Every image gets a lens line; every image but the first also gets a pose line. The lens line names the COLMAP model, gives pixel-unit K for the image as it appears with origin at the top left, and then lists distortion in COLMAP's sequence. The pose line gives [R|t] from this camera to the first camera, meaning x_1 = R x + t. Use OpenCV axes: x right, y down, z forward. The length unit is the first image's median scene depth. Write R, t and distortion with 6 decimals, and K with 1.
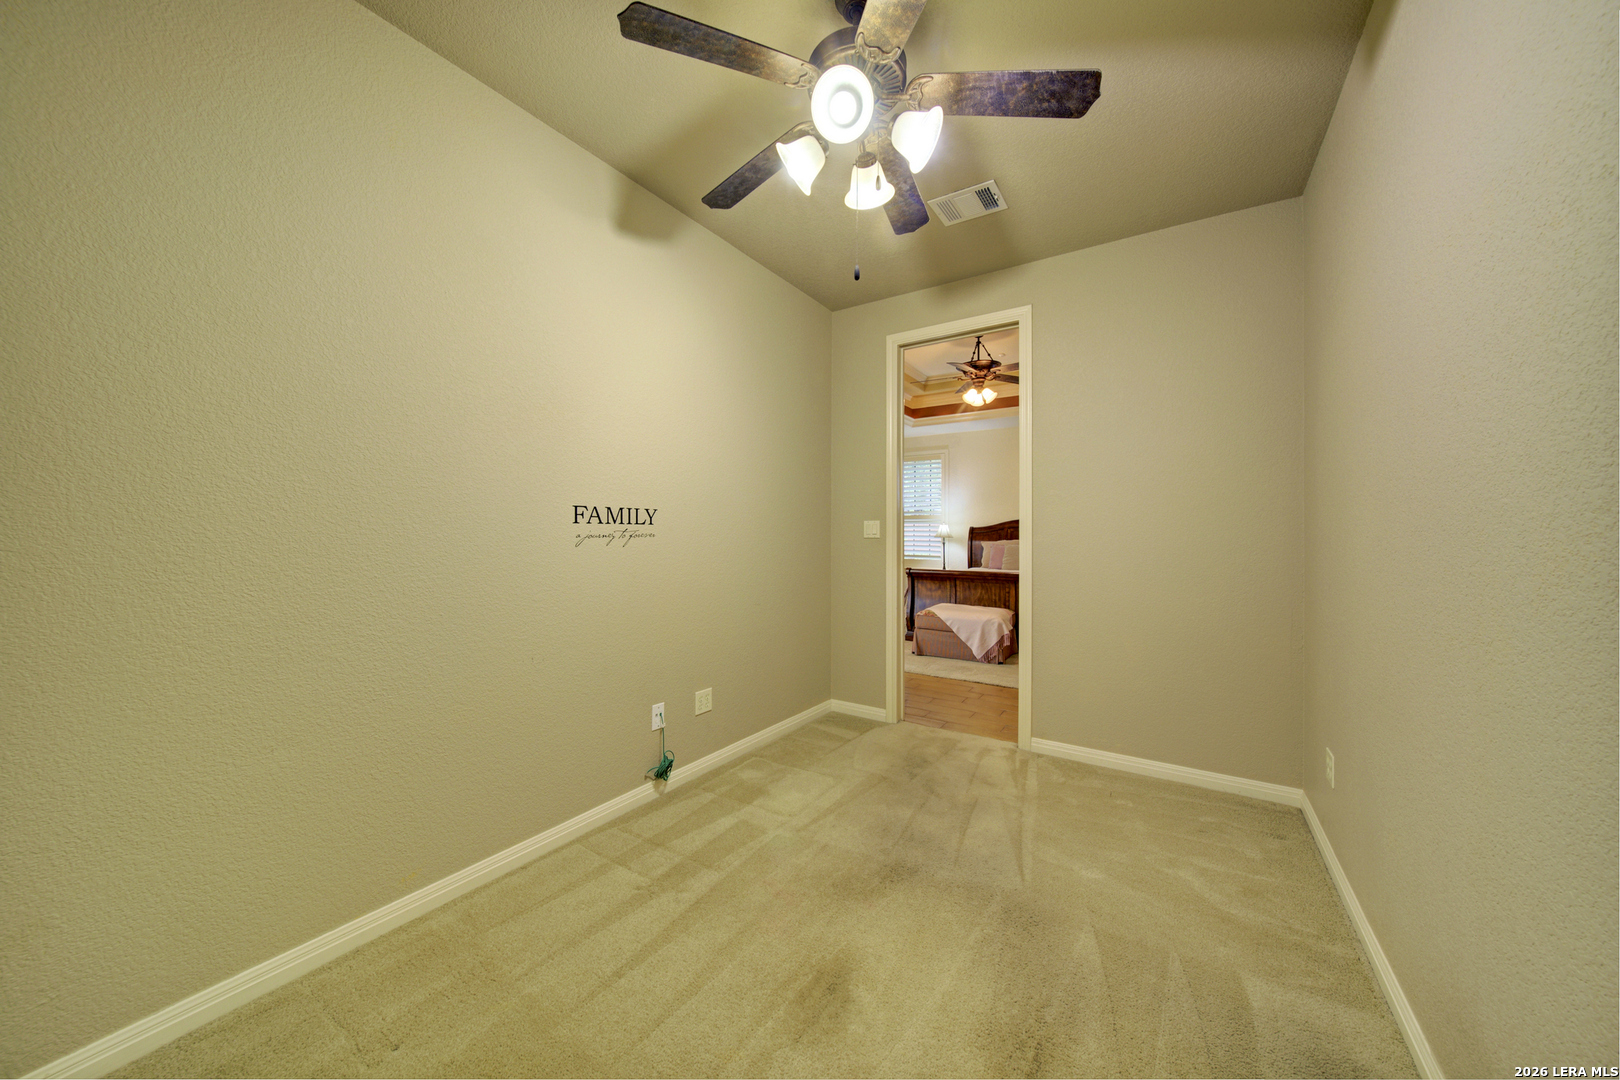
lens RADIAL K [[565.2, 0, 812.4], [0, 565.2, 539.0], [0, 0, 1]] dist [-0.002561, -0.000343]
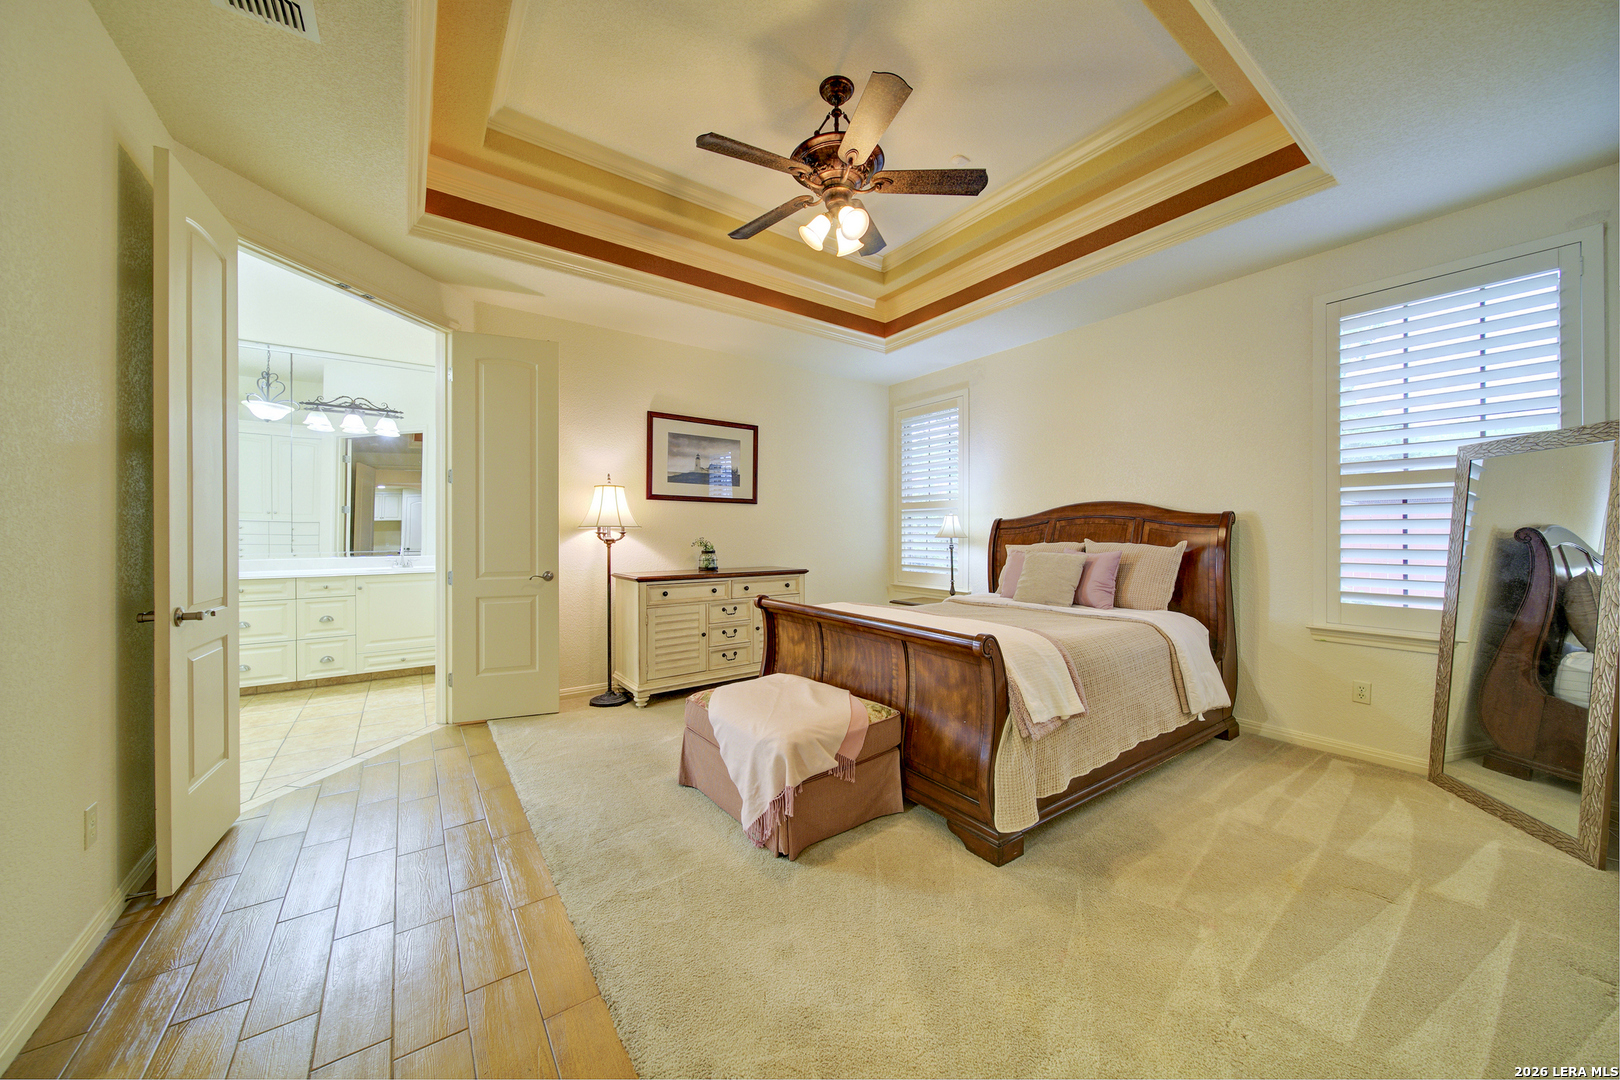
lens RADIAL K [[565.2, 0, 805.3], [0, 565.2, 532.2], [0, 0, 1]] dist [-0.002561, -0.000343]
pose [[0.929186, 0.001425, -0.369610, 0.312088], [-0.004170, 0.999969, -0.006627, -0.003580], [0.369589, 0.007699, 0.929163, 0.400090]]
